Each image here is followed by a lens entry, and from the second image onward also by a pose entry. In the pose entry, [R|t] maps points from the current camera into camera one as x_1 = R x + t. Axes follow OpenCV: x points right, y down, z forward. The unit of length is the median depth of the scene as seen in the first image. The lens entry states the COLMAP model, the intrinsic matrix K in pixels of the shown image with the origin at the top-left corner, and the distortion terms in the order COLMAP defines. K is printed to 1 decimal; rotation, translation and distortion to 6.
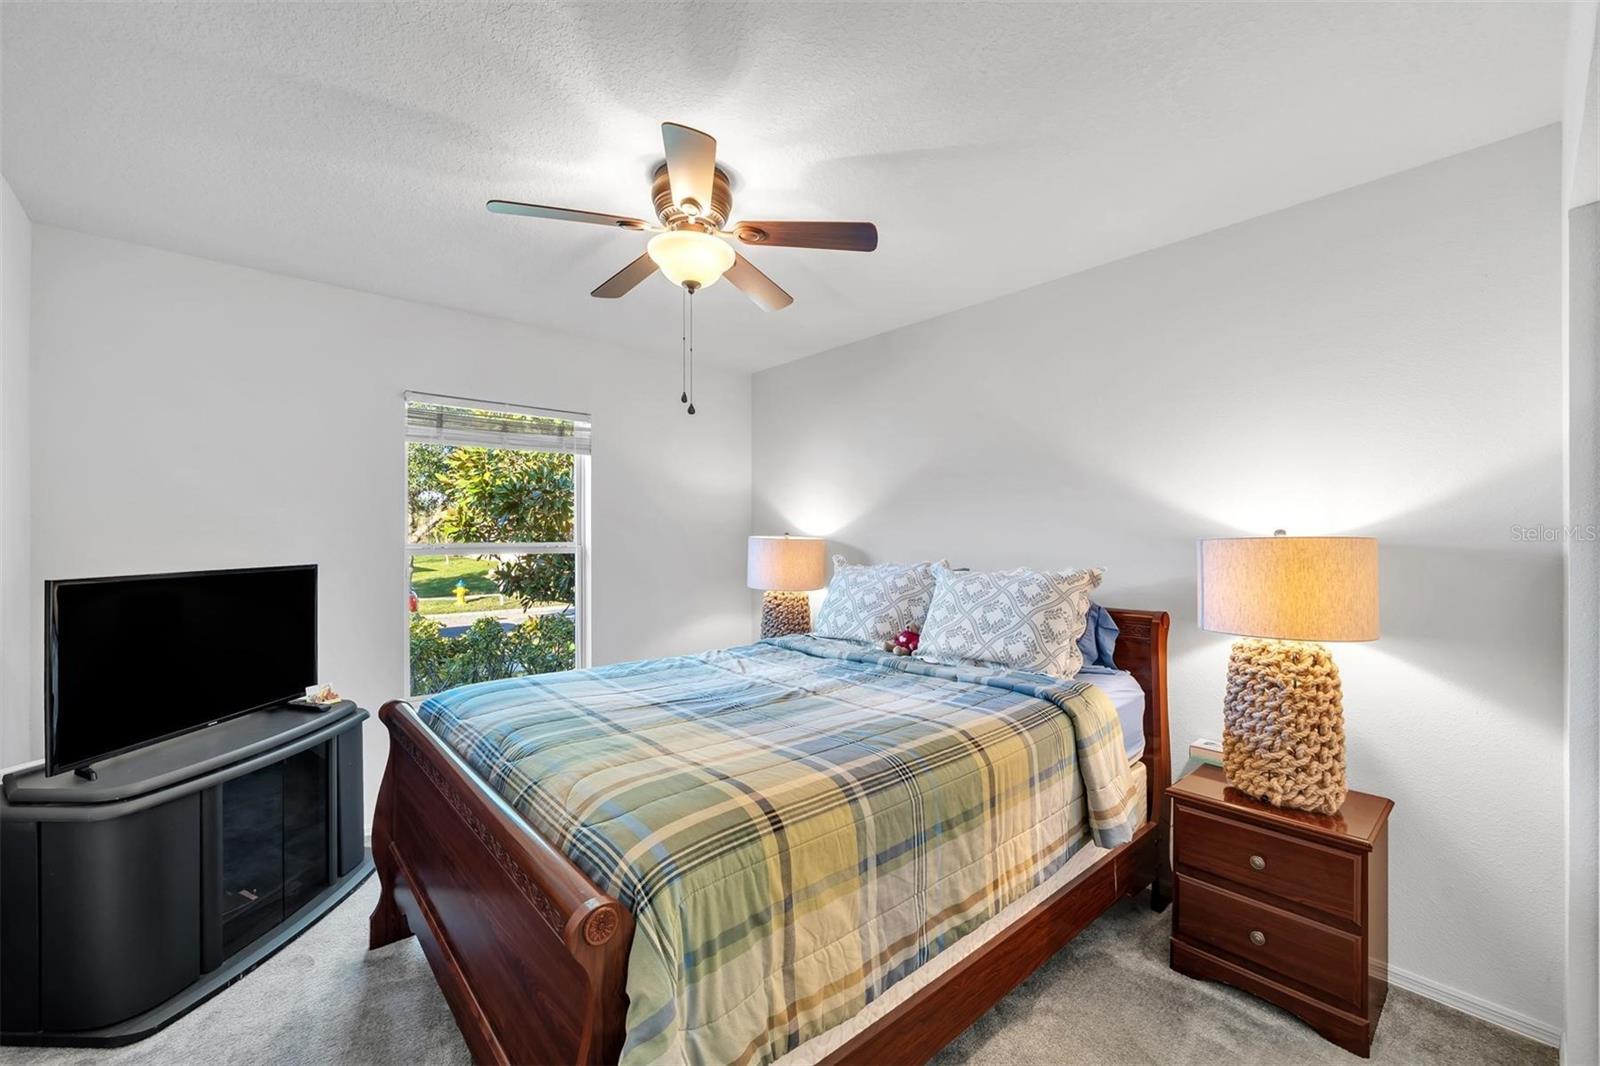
lens RADIAL K [[641.9, 0, 801.1], [0, 641.9, 537.2], [0, 0, 1]] dist [-0.000737, -0.000100]
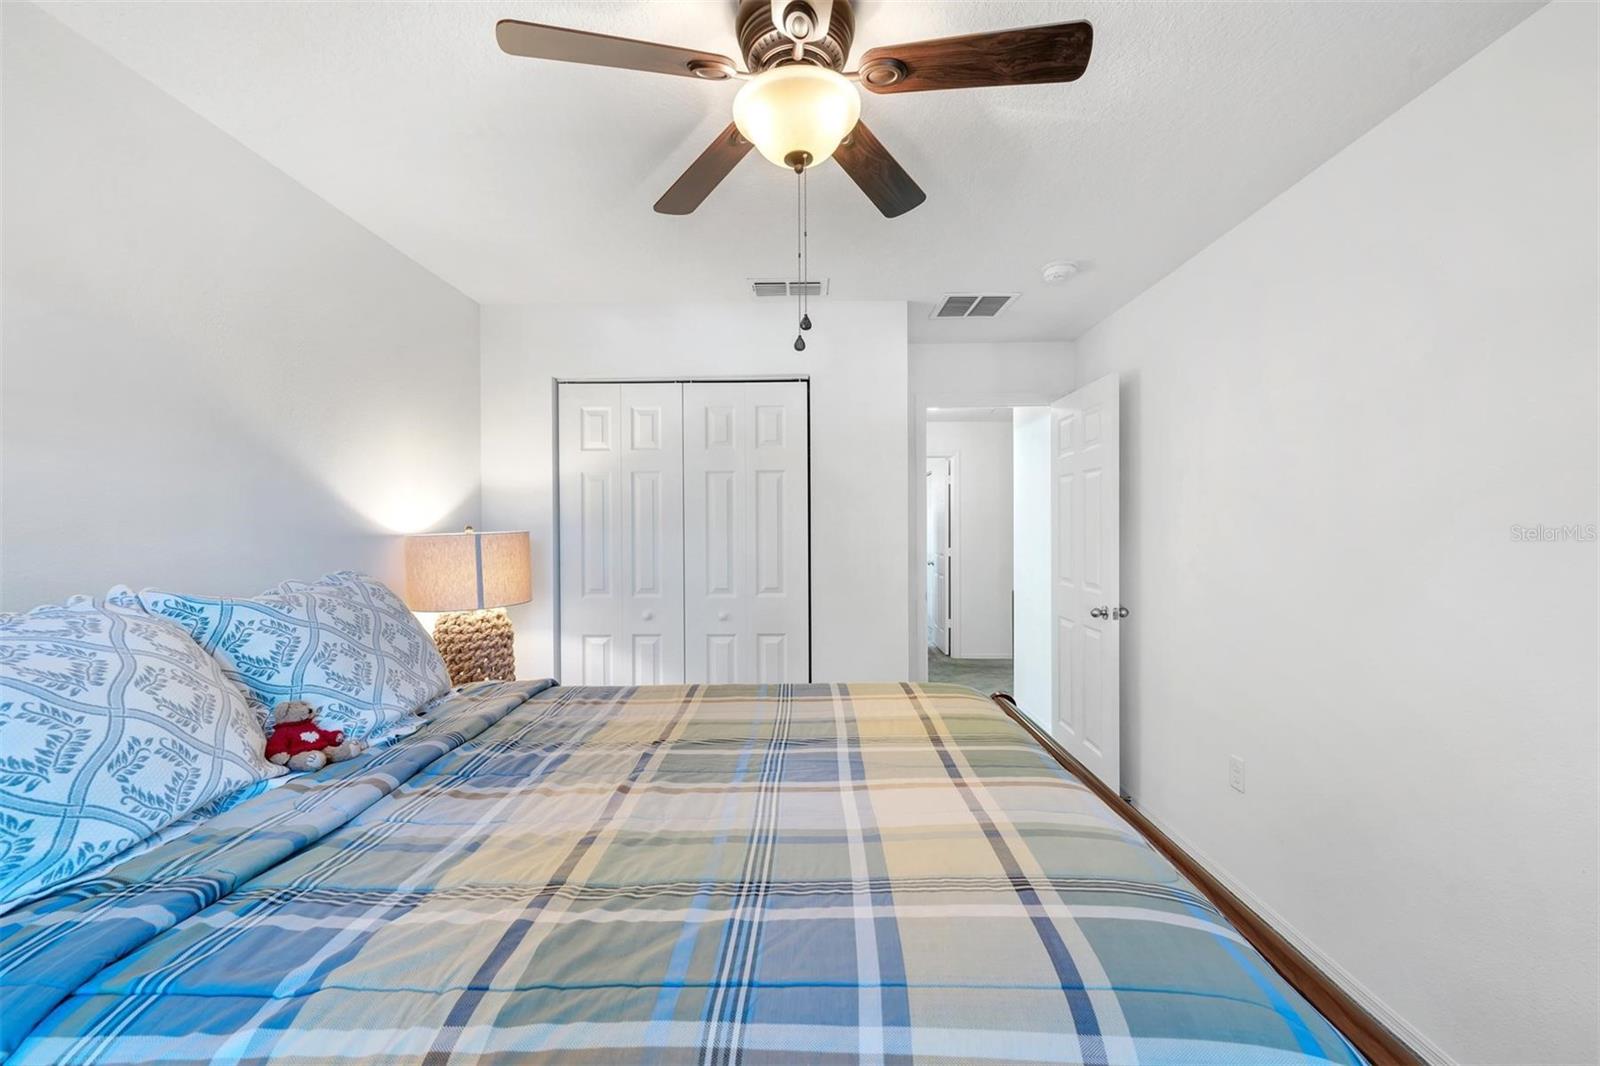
lens RADIAL K [[641.9, 0, 801.1], [0, 641.9, 537.2], [0, 0, 1]] dist [-0.000737, -0.000100]
pose [[-0.721280, -0.008107, 0.692596, -0.510309], [0.000626, 0.999923, 0.012355, 0.001395], [-0.692643, 0.009345, -0.721220, 1.492152]]
